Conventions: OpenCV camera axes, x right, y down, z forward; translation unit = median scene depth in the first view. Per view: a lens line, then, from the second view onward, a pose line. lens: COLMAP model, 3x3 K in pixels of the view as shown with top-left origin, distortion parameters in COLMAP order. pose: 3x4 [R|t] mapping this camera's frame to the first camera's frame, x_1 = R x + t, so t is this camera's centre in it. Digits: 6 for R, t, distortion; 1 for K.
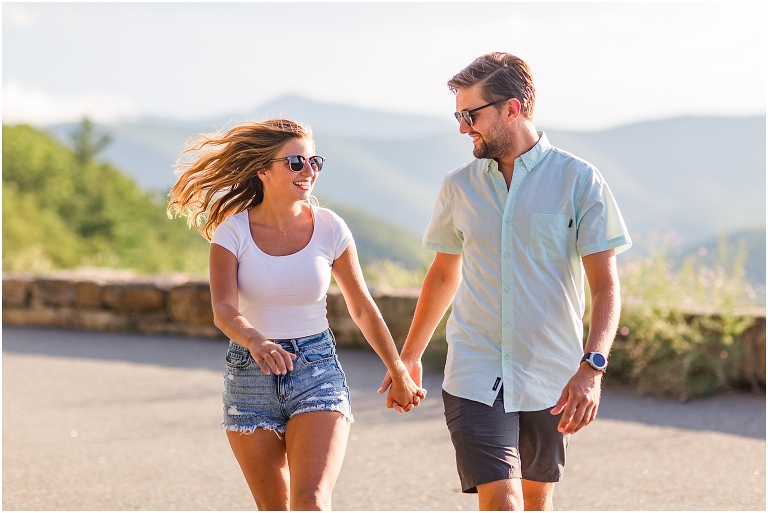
lens RADIAL K [[1941.5, 0, 384.4], [0, 1941.5, 258.0], [0, 0, 1]] dist [0.069508, 0.000000]
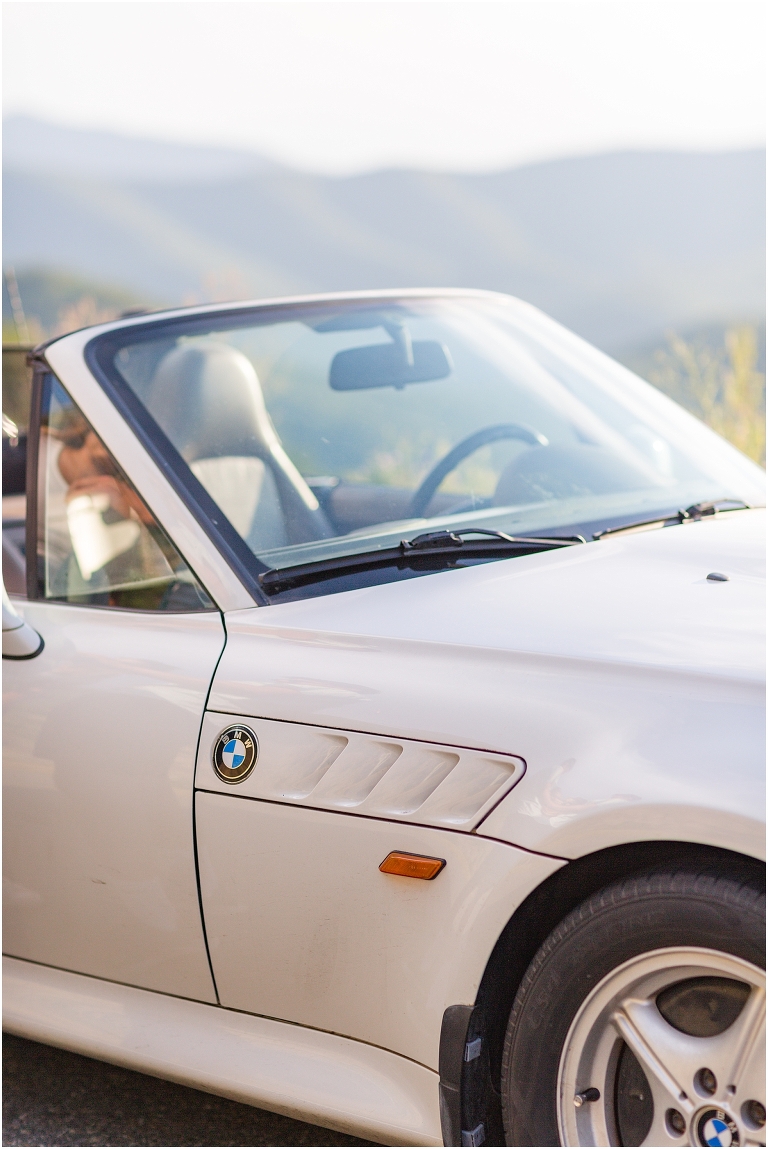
lens RADIAL K [[2904.7, 0, 385.3], [0, 2904.7, 575.0], [0, 0, 1]] dist [0.069508, 0.000000]
pose [[0.996918, -0.011233, 0.077641, -0.044541], [0.005606, 0.997366, 0.072317, -0.010399], [-0.078249, -0.071659, 0.994355, 0.467828]]
